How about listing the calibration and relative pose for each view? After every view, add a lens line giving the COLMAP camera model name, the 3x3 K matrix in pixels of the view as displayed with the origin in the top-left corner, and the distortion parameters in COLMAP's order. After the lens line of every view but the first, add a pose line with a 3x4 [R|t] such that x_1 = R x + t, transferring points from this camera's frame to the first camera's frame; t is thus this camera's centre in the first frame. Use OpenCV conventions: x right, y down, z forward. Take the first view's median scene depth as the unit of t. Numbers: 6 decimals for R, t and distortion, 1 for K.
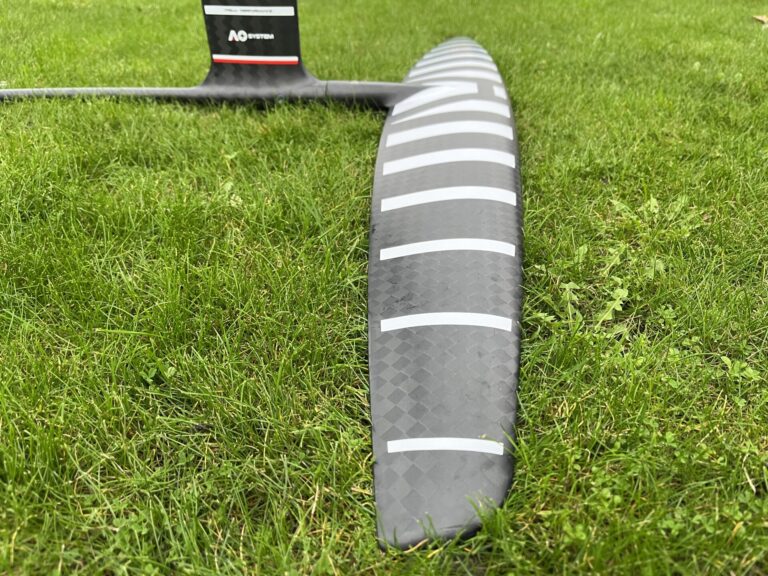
lens RADIAL K [[593.7, 0, 380.0], [0, 593.7, 289.7], [0, 0, 1]] dist [0.062078, -0.099278]
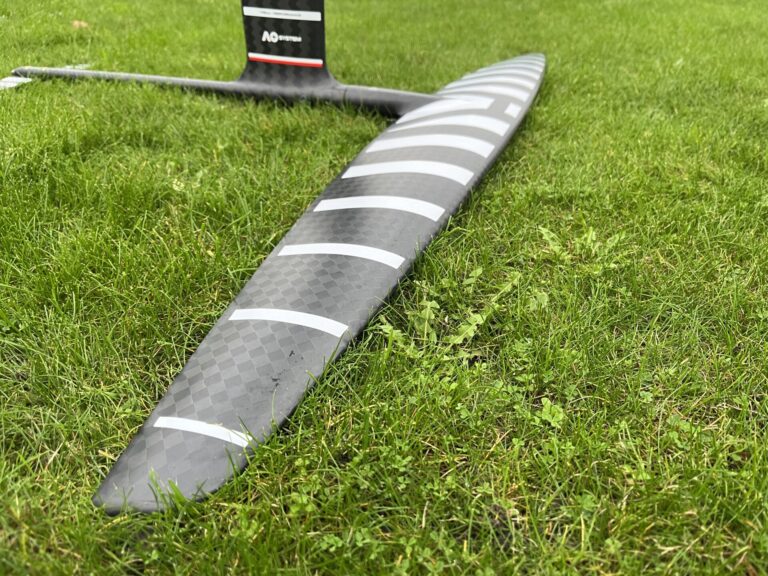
lens RADIAL K [[593.7, 0, 387.1], [0, 593.7, 286.3], [0, 0, 1]] dist [0.062078, -0.099278]
pose [[0.972417, 0.139692, -0.186793, 0.224448], [-0.142824, 0.989742, -0.003349, -0.011661], [0.184410, 0.029935, 0.982394, 0.008193]]
